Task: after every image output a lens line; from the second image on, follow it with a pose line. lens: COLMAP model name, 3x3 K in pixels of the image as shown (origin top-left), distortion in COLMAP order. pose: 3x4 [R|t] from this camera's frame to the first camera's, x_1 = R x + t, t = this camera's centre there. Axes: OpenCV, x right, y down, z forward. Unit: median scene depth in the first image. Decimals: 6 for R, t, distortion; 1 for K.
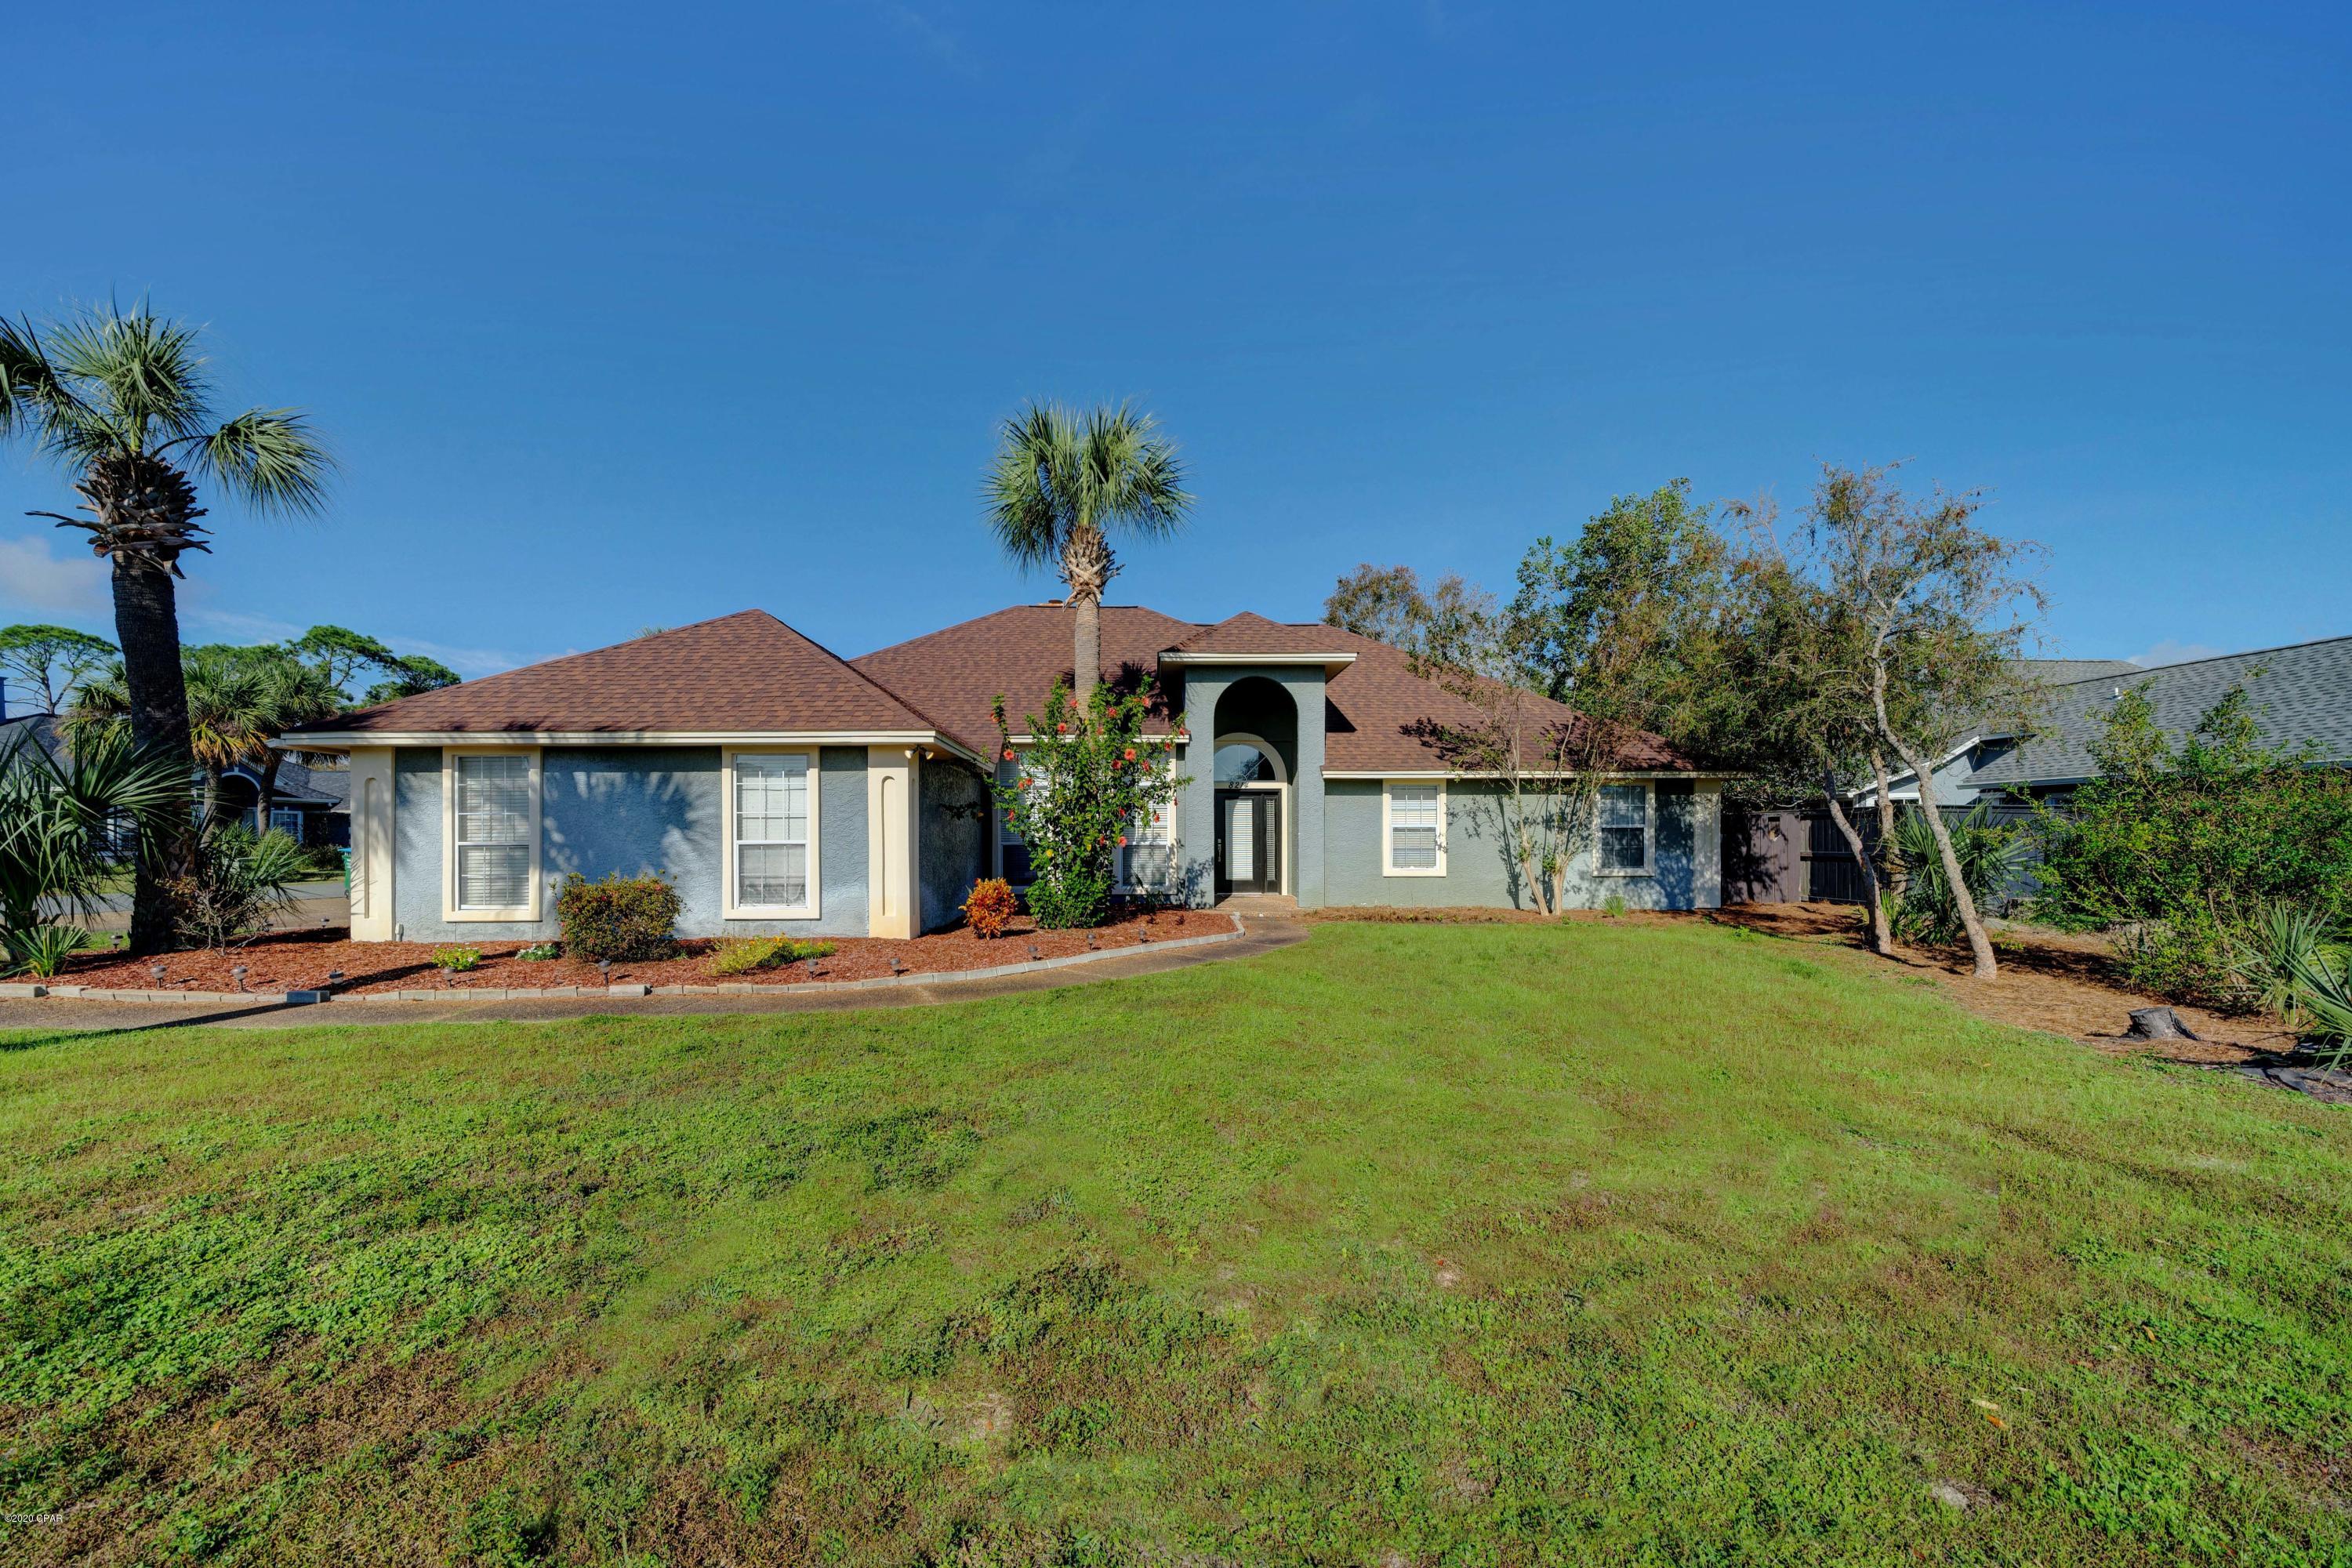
lens RADIAL K [[793.6, 0, 1152.3], [0, 793.6, 850.1], [0, 0, 1]] dist [-0.000289, -0.000002]
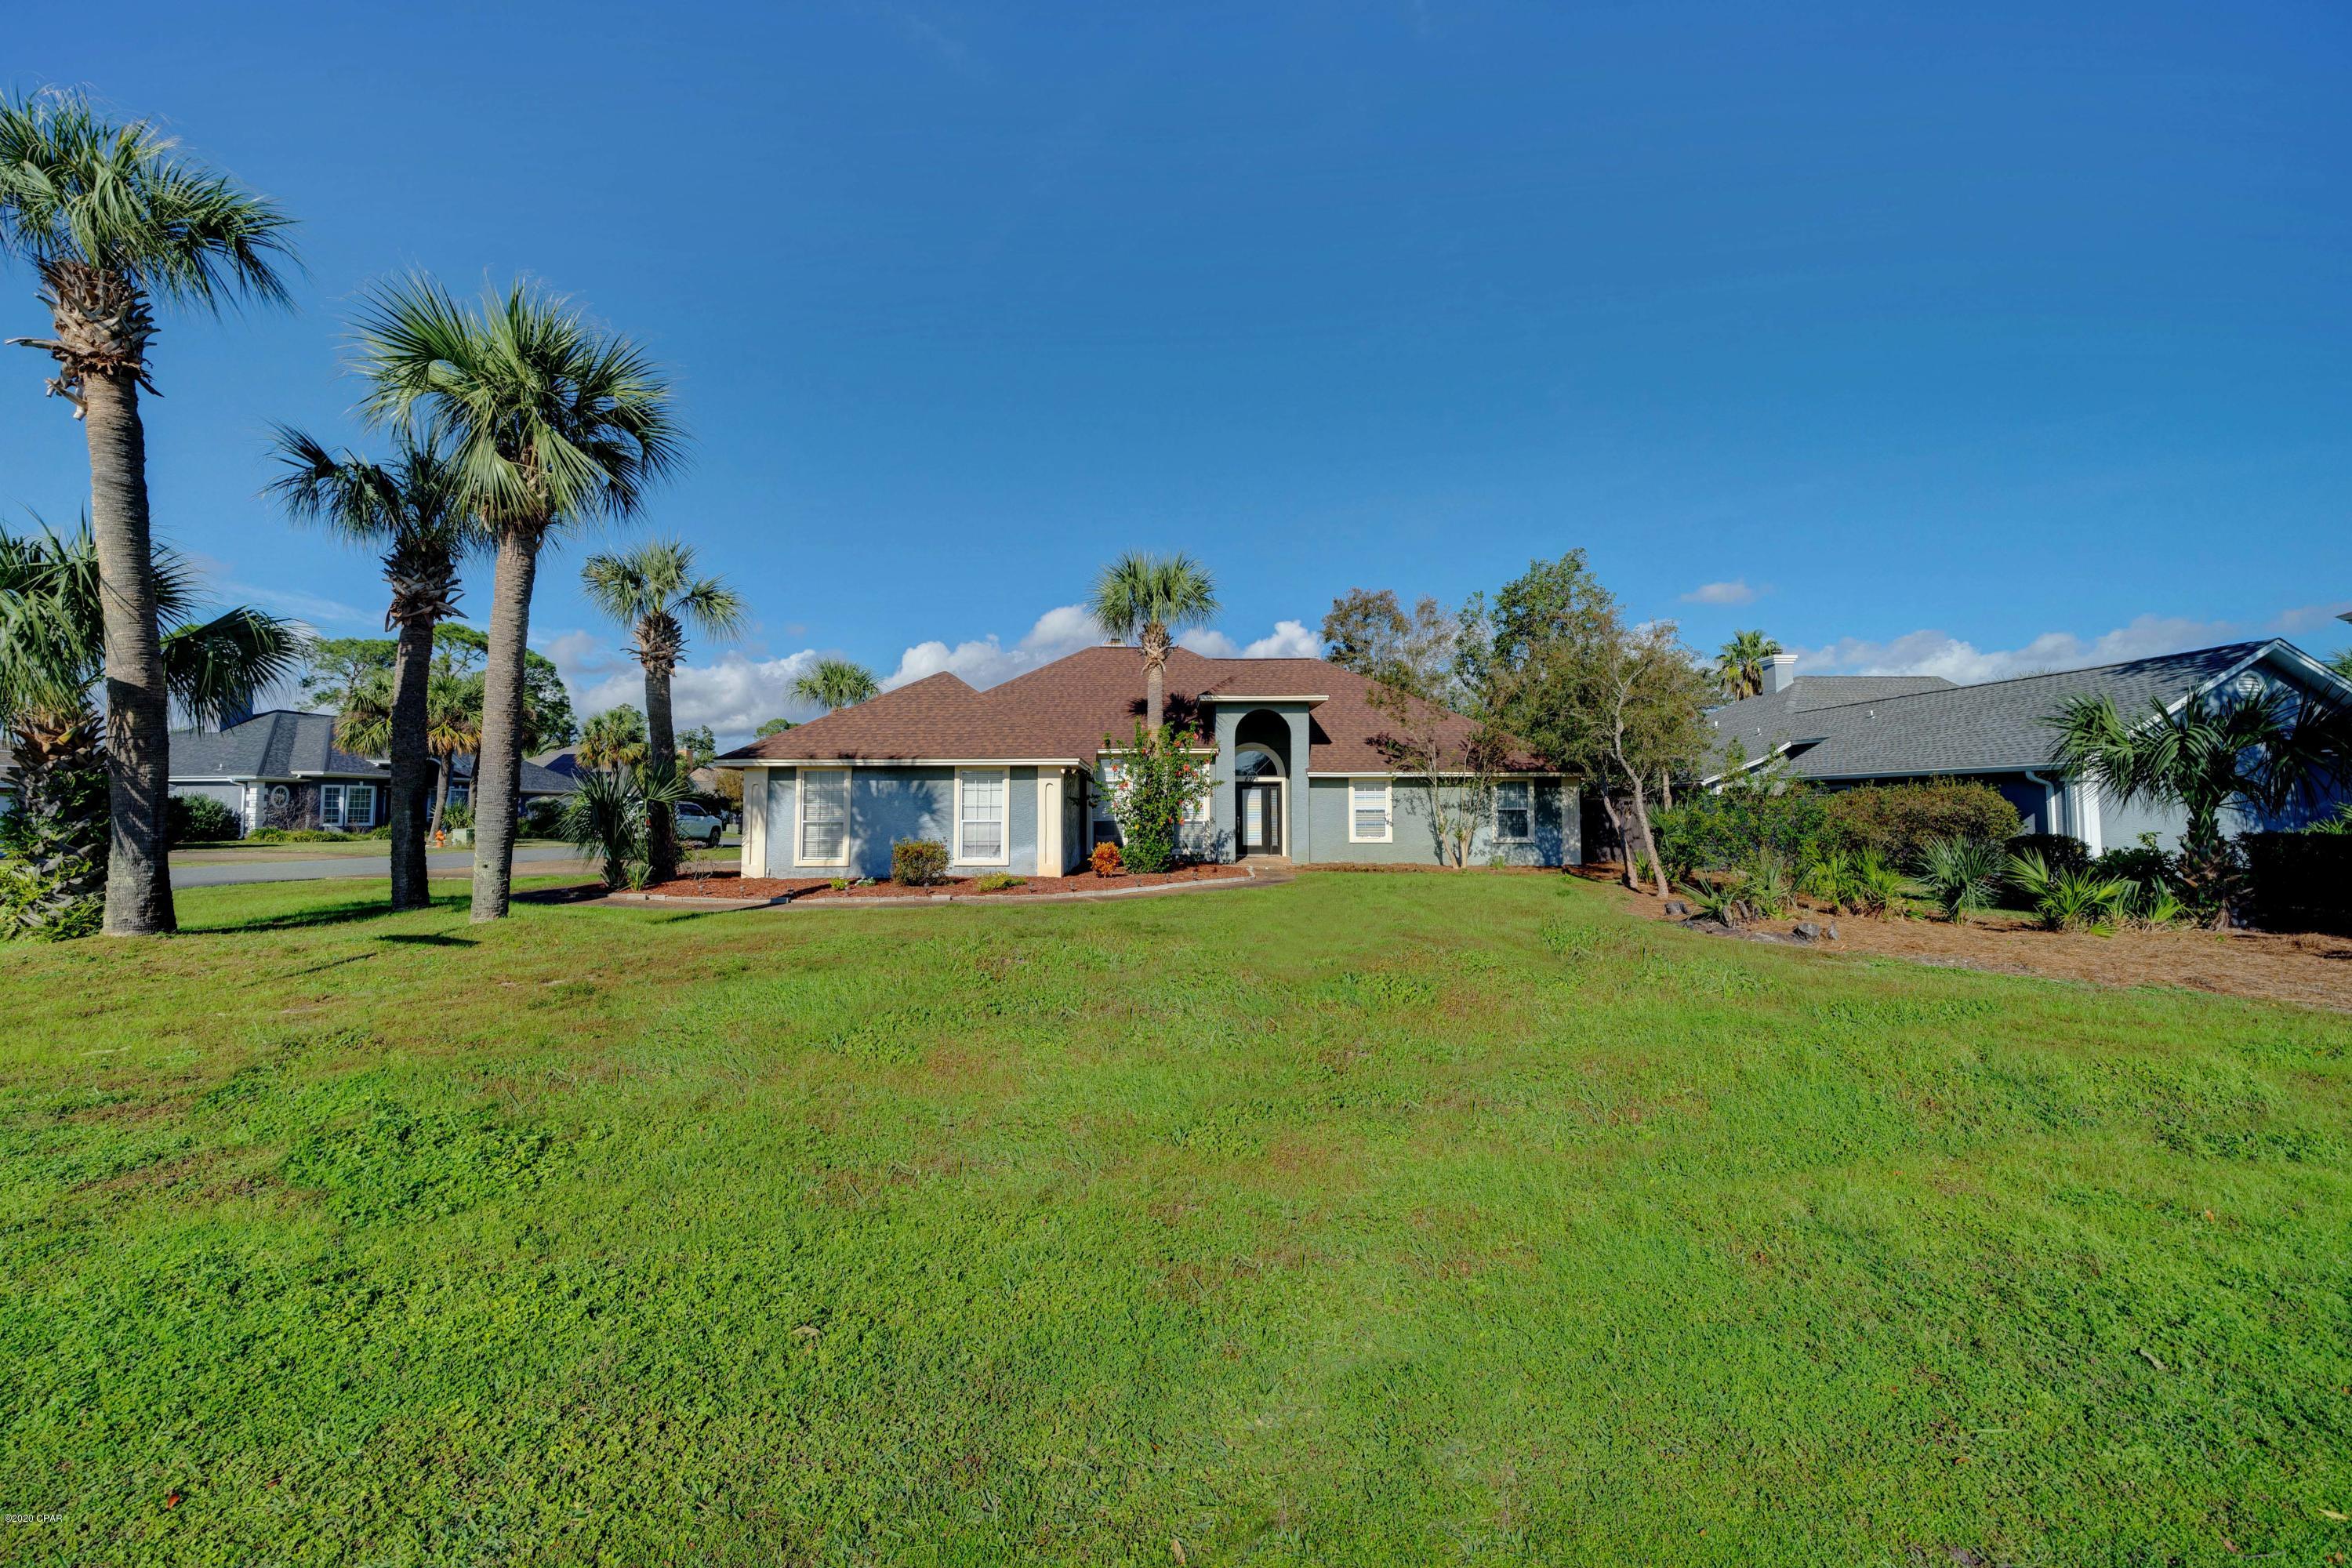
lens RADIAL K [[795.7, 0, 1176.0], [0, 795.7, 784.0], [0, 0, 1]] dist [-0.000164, -0.000029]
pose [[0.999942, 0.002197, 0.010525, -0.049481], [-0.001715, 0.998958, -0.045598, -0.008300], [-0.010615, 0.045577, 0.998904, -0.498795]]
